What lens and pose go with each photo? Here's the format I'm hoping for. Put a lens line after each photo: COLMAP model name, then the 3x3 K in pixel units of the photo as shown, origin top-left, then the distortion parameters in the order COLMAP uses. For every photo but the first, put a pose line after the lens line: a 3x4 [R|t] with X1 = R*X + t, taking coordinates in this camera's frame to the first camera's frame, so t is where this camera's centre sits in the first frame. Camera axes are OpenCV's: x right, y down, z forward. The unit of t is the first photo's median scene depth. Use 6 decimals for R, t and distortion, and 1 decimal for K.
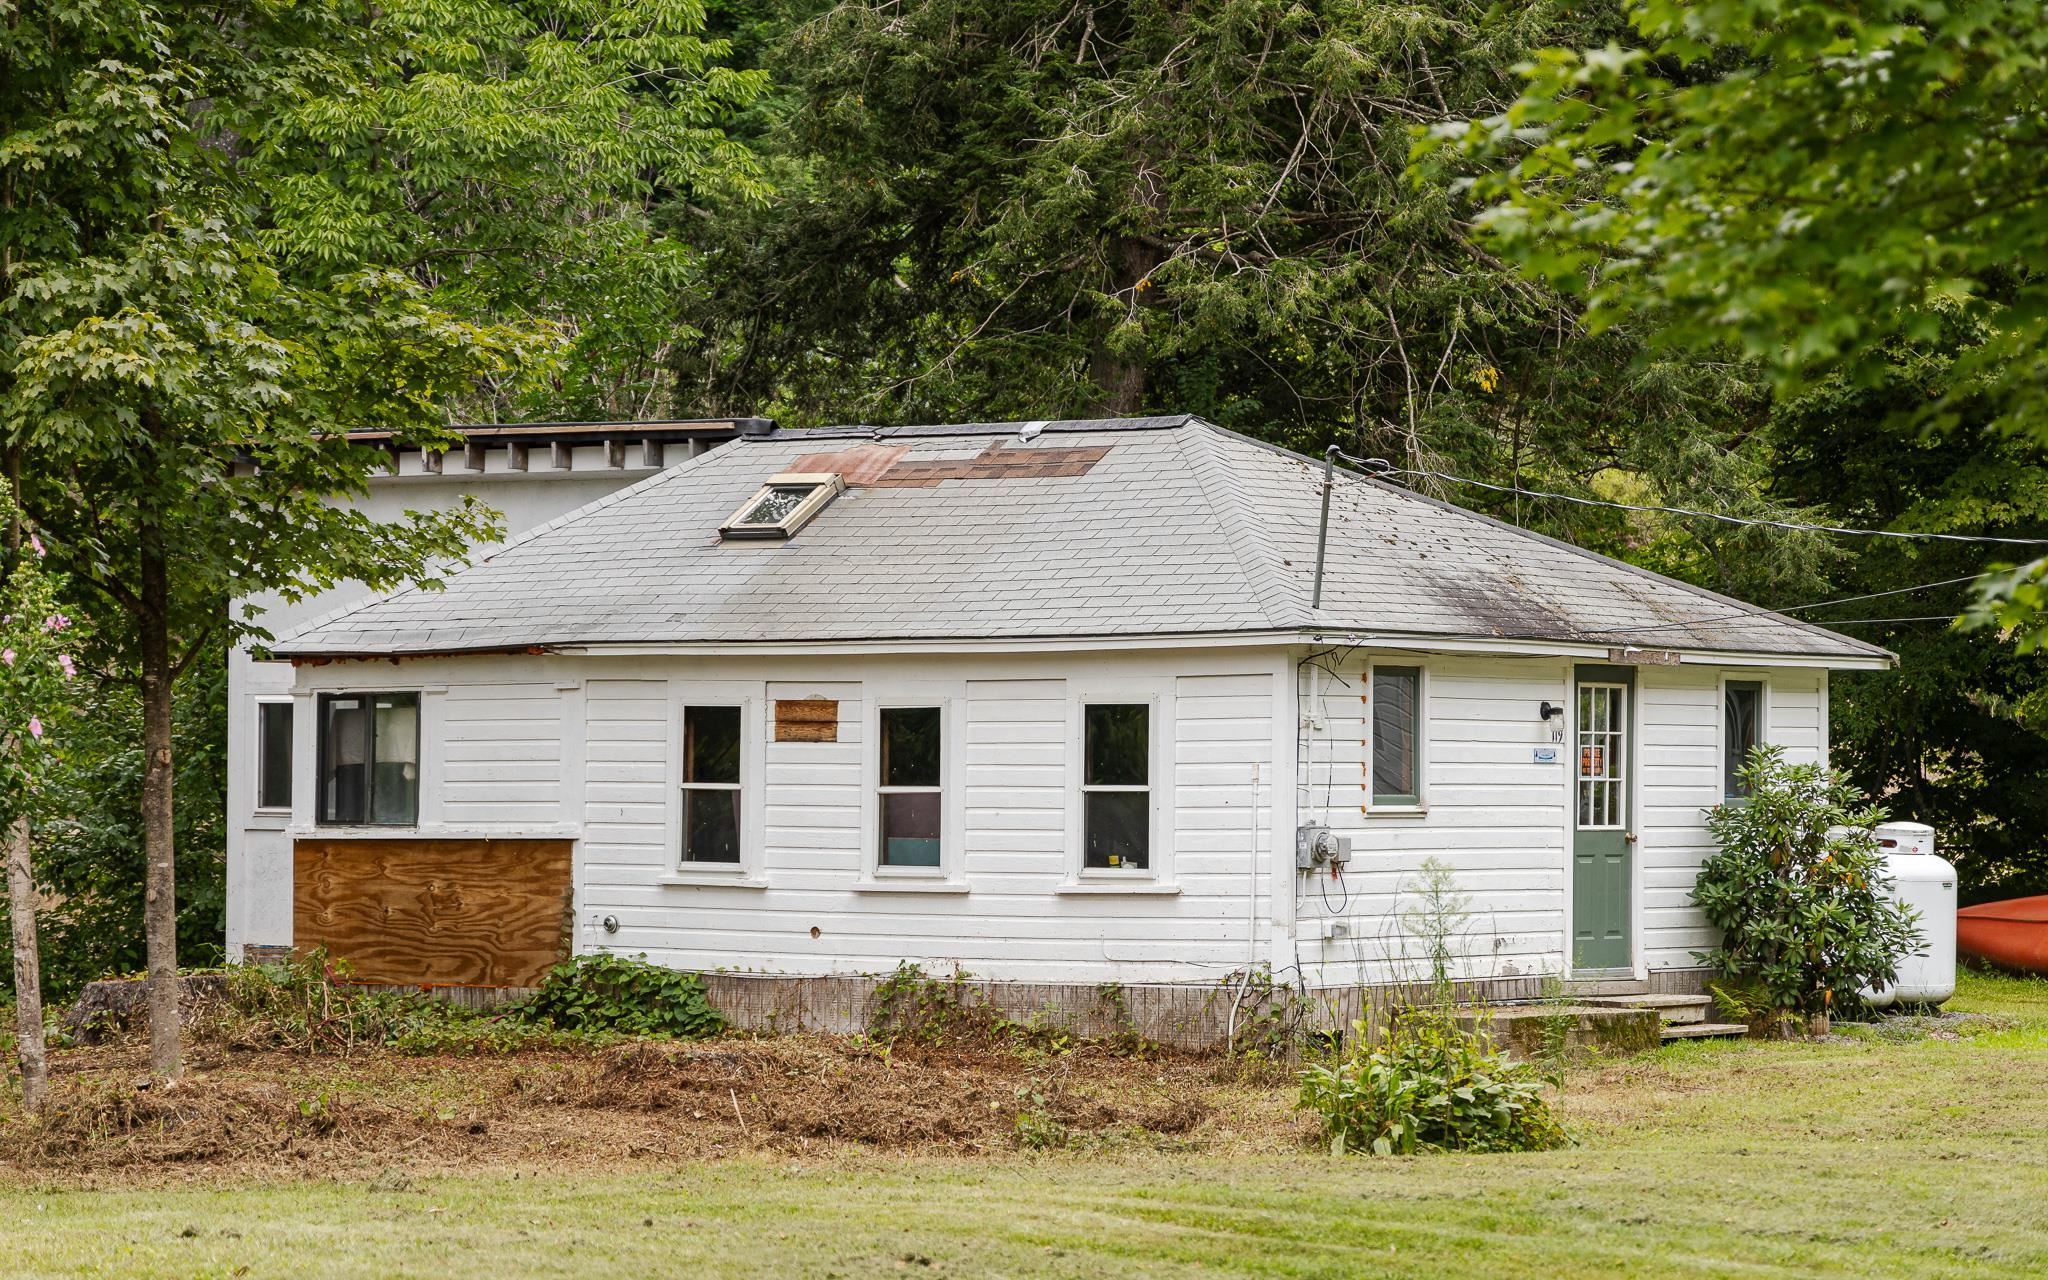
lens RADIAL K [[5823.3, 0, 1024.3], [0, 5823.3, 640.9], [0, 0, 1]] dist [0.117871, 0.000000]
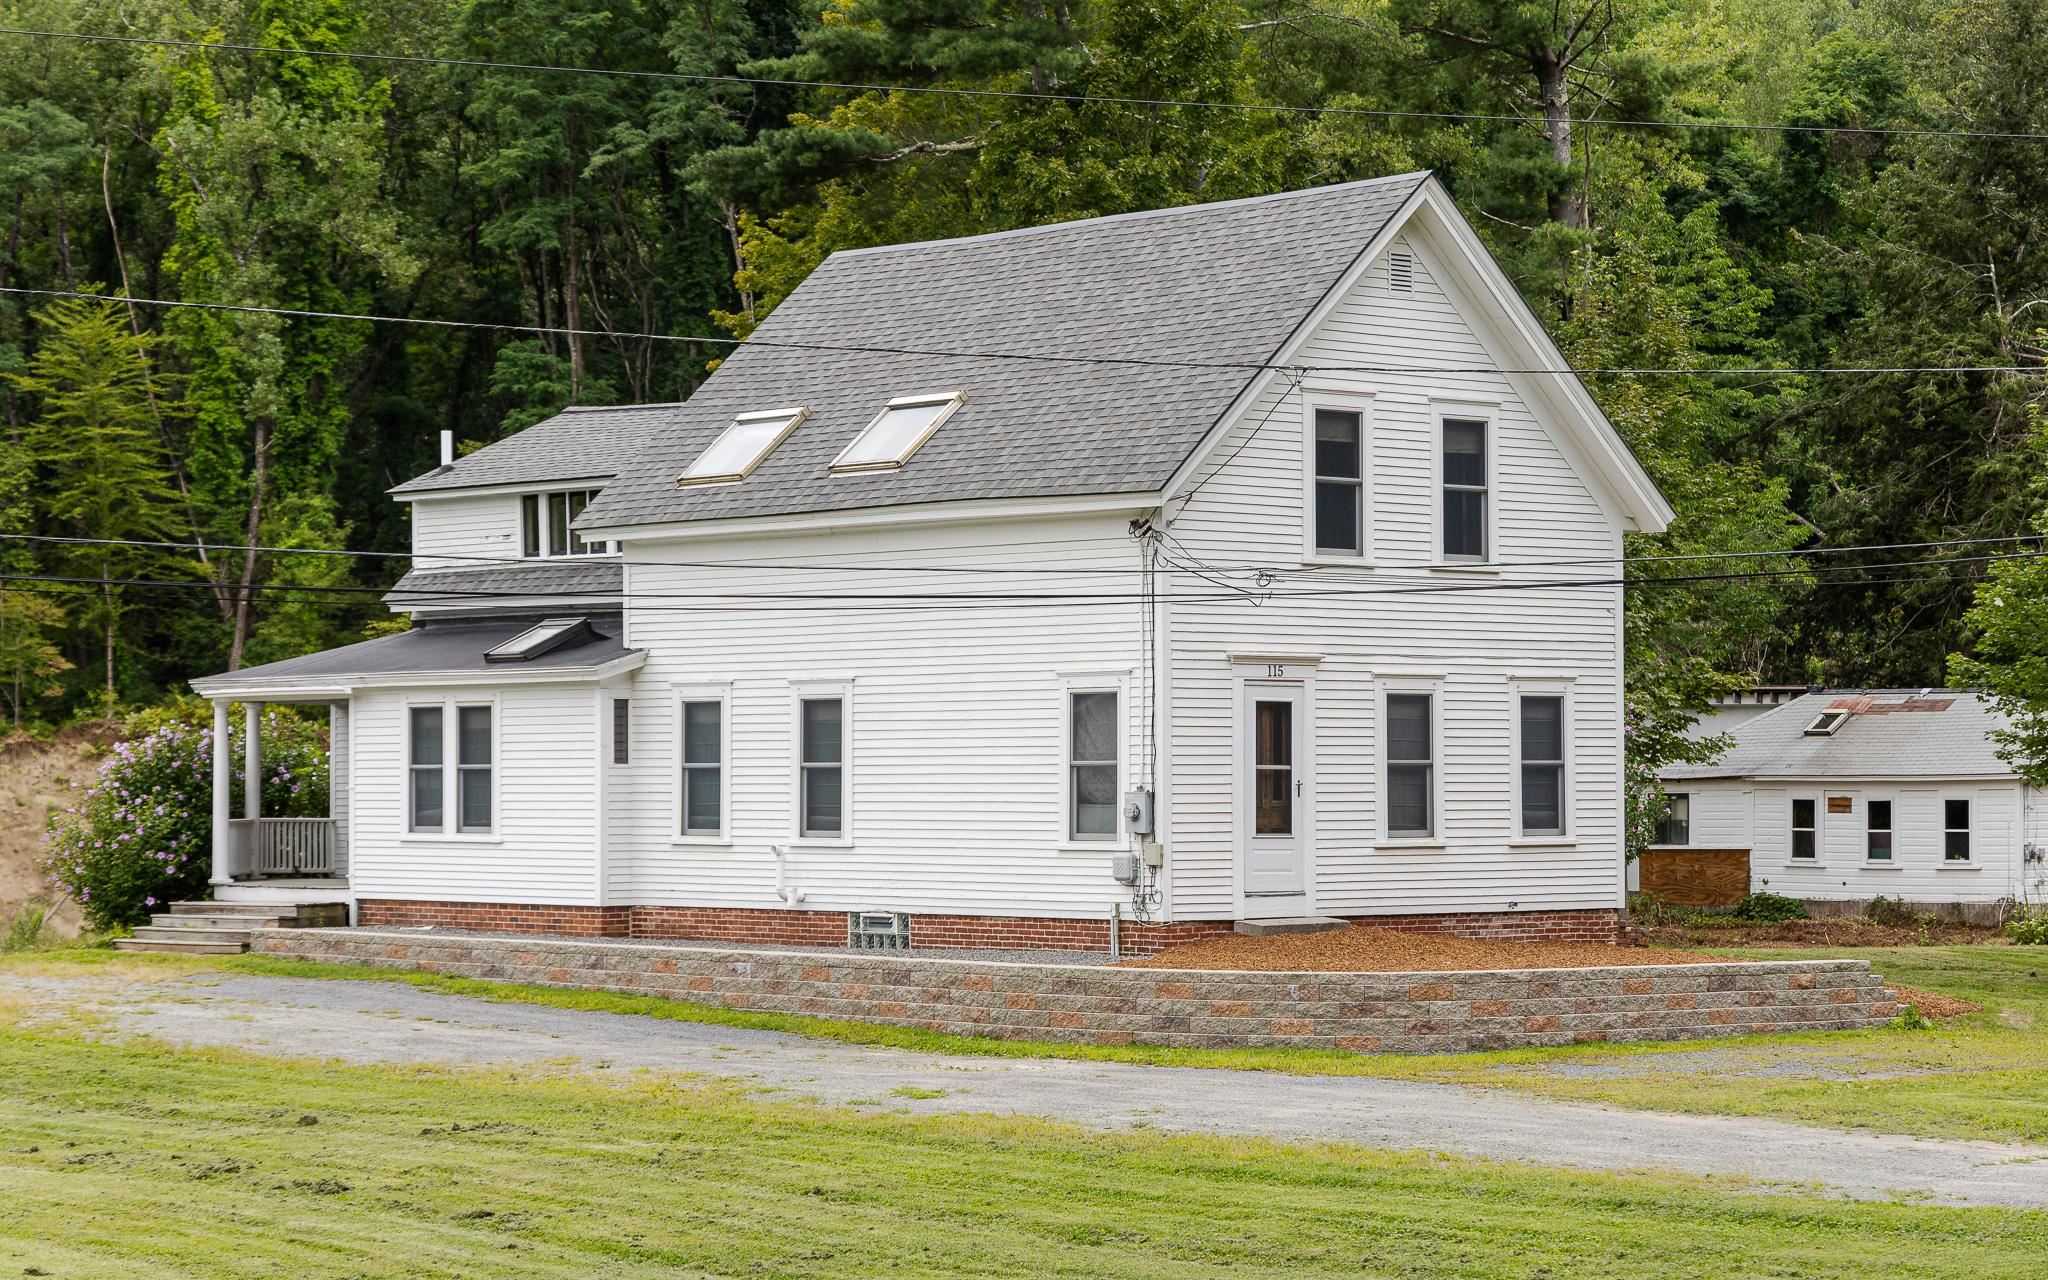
lens RADIAL K [[4722.3, 0, 1023.9], [0, 4722.3, 638.7], [0, 0, 1]] dist [0.055558, 0.000000]
pose [[0.981523, -0.013507, -0.190865, 0.010583], [0.012432, 0.999899, -0.006828, -0.052254], [0.190938, 0.004329, 0.981593, -1.200821]]
